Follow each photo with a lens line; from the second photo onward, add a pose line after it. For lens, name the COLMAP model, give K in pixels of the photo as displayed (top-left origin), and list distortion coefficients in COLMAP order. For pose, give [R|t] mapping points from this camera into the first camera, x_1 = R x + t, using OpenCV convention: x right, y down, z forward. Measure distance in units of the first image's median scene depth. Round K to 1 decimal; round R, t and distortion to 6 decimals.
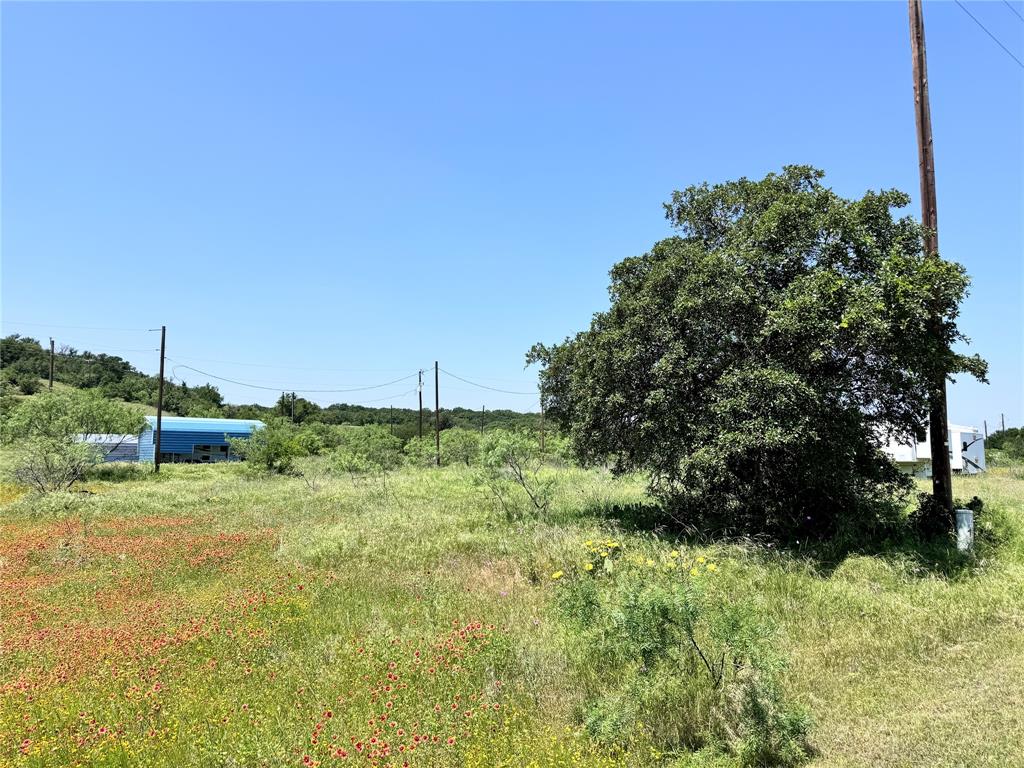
lens RADIAL K [[705.3, 0, 522.2], [0, 705.3, 379.2], [0, 0, 1]] dist [0.063755, -0.095732]
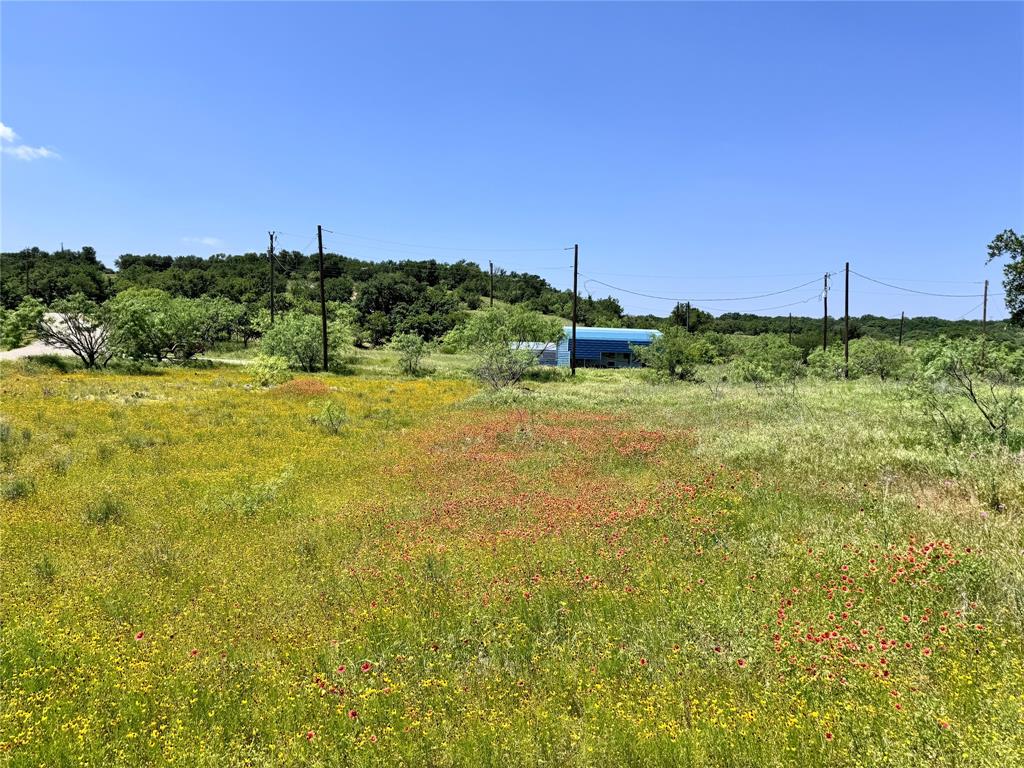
lens RADIAL K [[705.3, 0, 514.9], [0, 705.3, 387.6], [0, 0, 1]] dist [0.063755, -0.095732]
pose [[0.854442, 0.039054, -0.518078, -0.006797], [0.032947, 0.991091, 0.129048, 0.001088], [0.518502, -0.127333, 0.845543, -0.003557]]
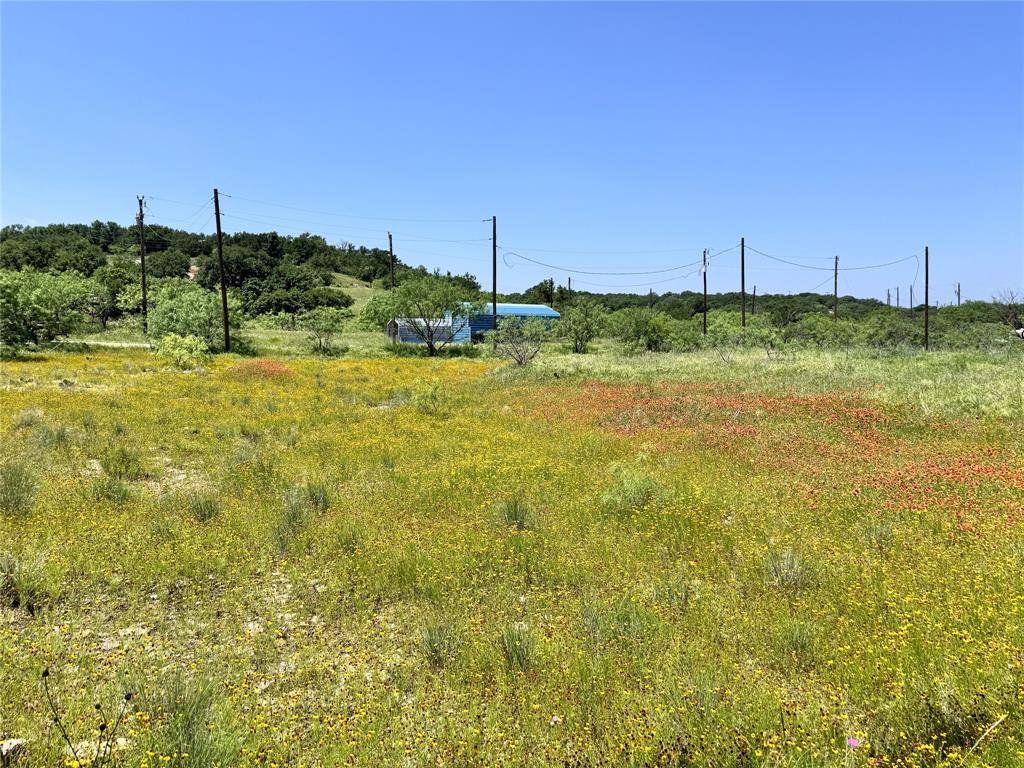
lens RADIAL K [[705.3, 0, 512.9], [0, 705.3, 387.4], [0, 0, 1]] dist [0.063755, -0.095732]
pose [[0.949854, 0.023686, -0.311796, -0.116253], [0.030258, 0.985486, 0.167040, 0.002845], [0.311227, -0.168098, 0.935351, -0.026979]]
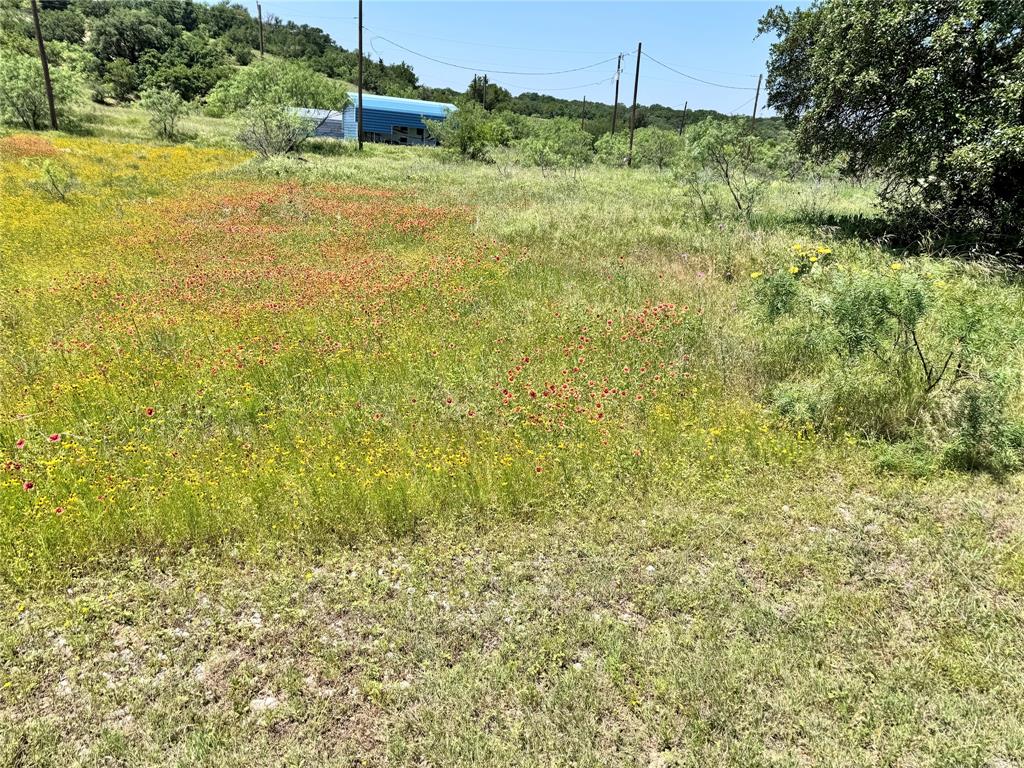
lens RADIAL K [[705.3, 0, 513.2], [0, 705.3, 393.2], [0, 0, 1]] dist [0.063755, -0.095732]
pose [[0.961252, 0.153229, -0.229162, -0.003064], [-0.044611, 0.906796, 0.419202, 0.005398], [0.272038, -0.392736, 0.878495, 0.002346]]
